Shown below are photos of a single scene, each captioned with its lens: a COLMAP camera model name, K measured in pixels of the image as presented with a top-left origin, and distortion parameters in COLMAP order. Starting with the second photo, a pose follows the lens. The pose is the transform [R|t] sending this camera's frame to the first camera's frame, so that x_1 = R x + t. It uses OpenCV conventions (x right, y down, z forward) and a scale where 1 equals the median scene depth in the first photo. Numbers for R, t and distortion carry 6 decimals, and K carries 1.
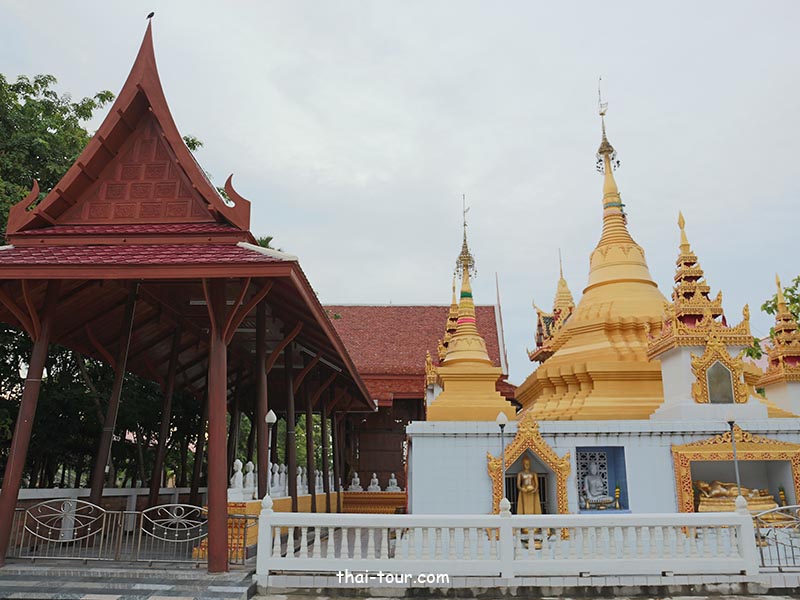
lens RADIAL K [[671.8, 0, 400.0], [0, 671.8, 300.0], [0, 0, 1]] dist [-0.125437, 0.103736]
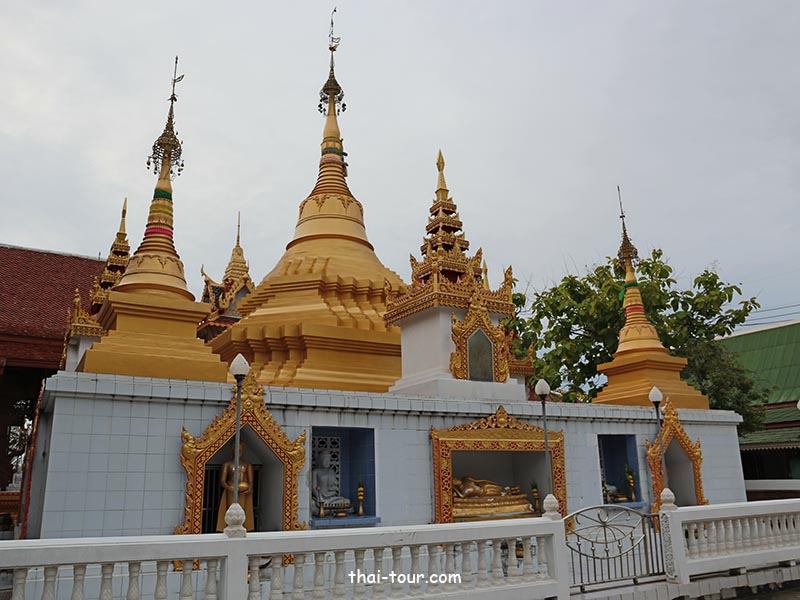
lens RADIAL K [[671.8, 0, 400.0], [0, 671.8, 300.0], [0, 0, 1]] dist [-0.125437, 0.103736]
pose [[0.853937, 0.119918, 0.506370, -0.022206], [-0.120576, 0.992200, -0.031634, 0.097166], [-0.506214, -0.034042, 0.861736, 0.343383]]
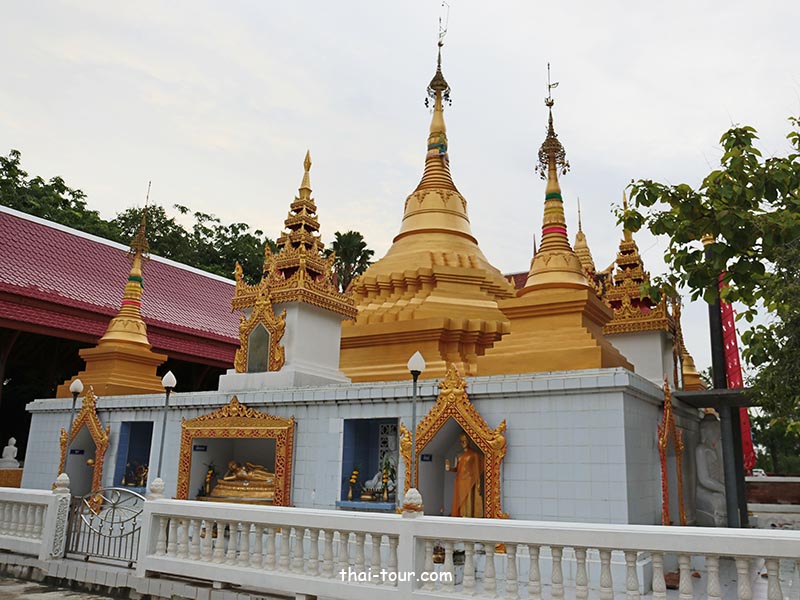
lens RADIAL K [[688.7, 0, 417.6], [0, 688.7, 275.7], [0, 0, 1]] dist [-0.122763, 0.115418]
pose [[0.872640, -0.122992, -0.472623, 1.106918], [0.116716, 0.992246, -0.042714, 0.095703], [0.474212, -0.017889, 0.880229, 0.318158]]
